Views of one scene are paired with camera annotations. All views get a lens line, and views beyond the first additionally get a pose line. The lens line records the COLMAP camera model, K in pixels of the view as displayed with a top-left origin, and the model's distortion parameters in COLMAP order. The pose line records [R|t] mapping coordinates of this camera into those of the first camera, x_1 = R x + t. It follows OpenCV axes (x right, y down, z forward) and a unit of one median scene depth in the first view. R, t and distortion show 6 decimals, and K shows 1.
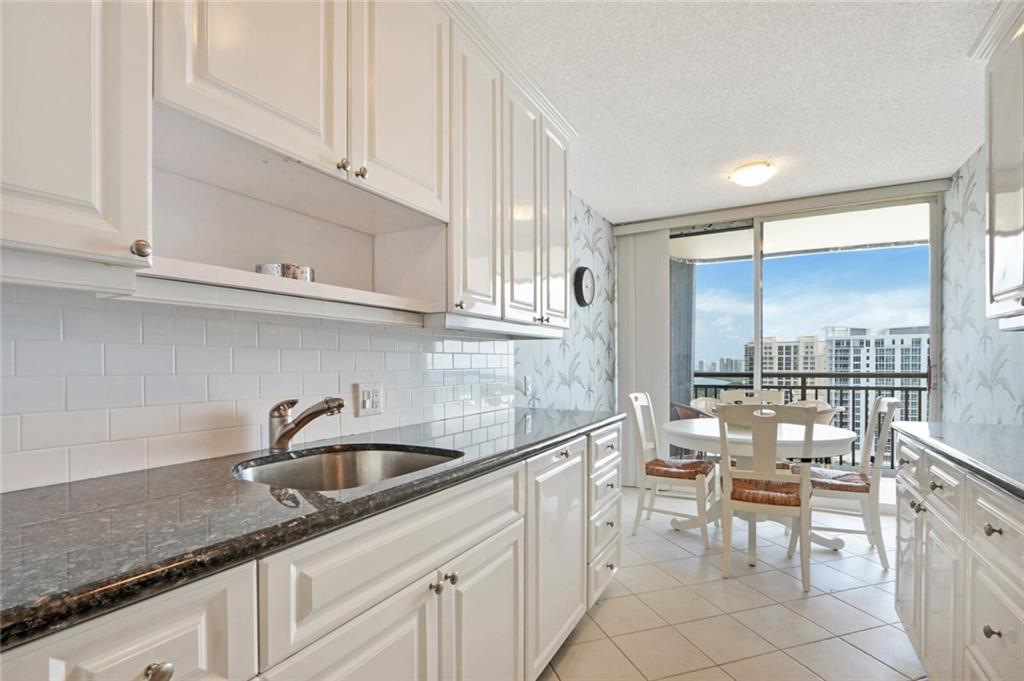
lens RADIAL K [[494.0, 0, 512.5], [0, 494.0, 373.9], [0, 0, 1]] dist [-0.016979, 0.000699]
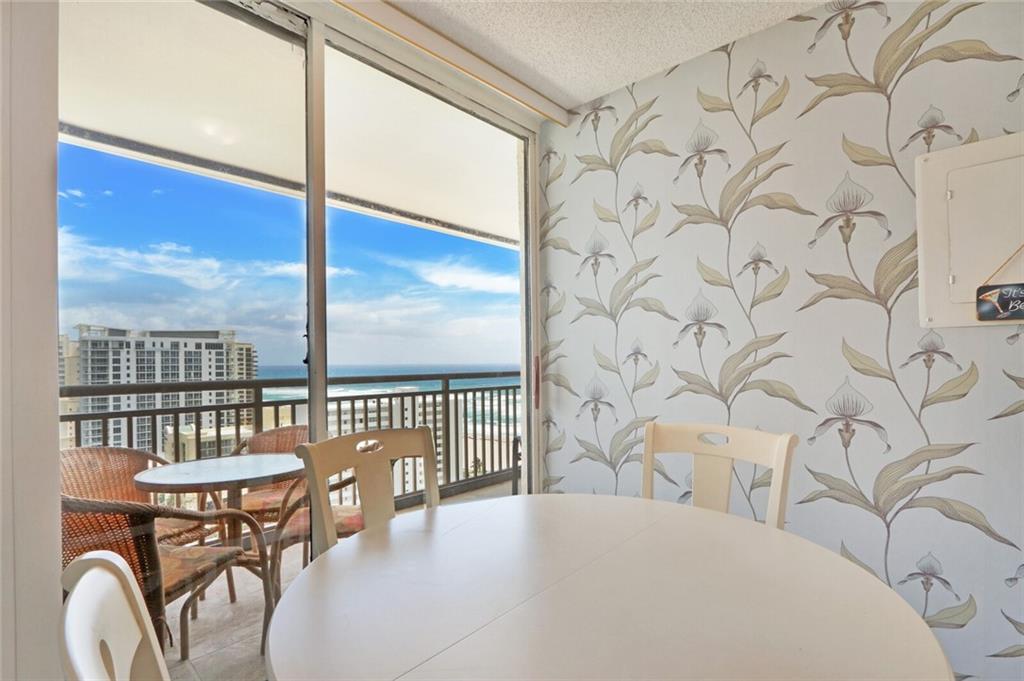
lens RADIAL K [[485.5, 0, 510.4], [0, 485.5, 360.1], [0, 0, 1]] dist [-0.013662, 0.000879]
pose [[0.266375, 0.004126, 0.963861, 0.174118], [0.027380, 0.999555, -0.011845, -0.019013], [-0.963481, 0.029546, 0.266143, 0.917880]]
